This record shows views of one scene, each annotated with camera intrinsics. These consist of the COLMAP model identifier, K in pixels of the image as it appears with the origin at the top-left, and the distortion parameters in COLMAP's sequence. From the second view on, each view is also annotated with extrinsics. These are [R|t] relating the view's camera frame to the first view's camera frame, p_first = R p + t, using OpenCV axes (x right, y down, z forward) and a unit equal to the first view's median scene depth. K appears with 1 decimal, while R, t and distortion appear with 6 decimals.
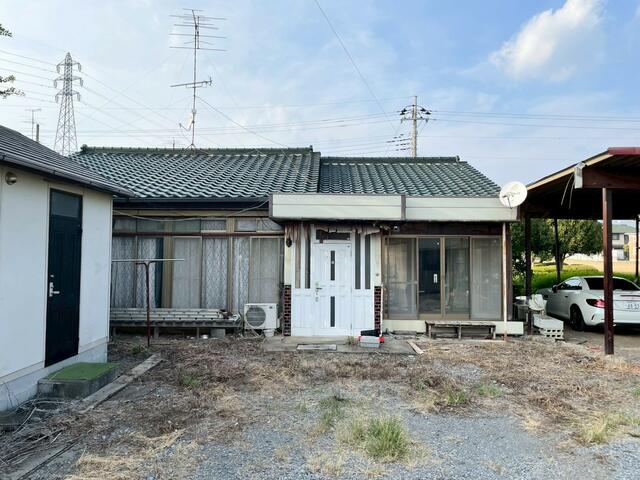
lens RADIAL K [[255.8, 0, 320.0], [0, 255.8, 240.0], [0, 0, 1]] dist [-0.001228, -0.000233]
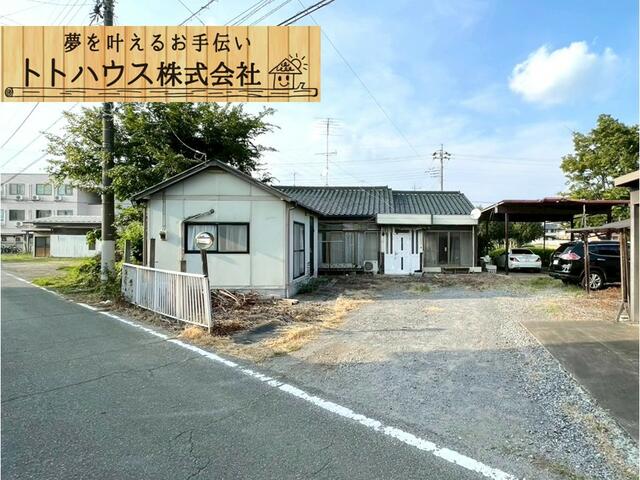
lens RADIAL K [[303.8, 0, 320.1], [0, 303.8, 248.8], [0, 0, 1]] dist [-0.001869, -0.000156]
pose [[0.999336, -0.003867, 0.036222, -0.800619], [0.003733, 0.999986, 0.003772, 0.131074], [-0.036236, -0.003635, 0.999337, -1.750374]]
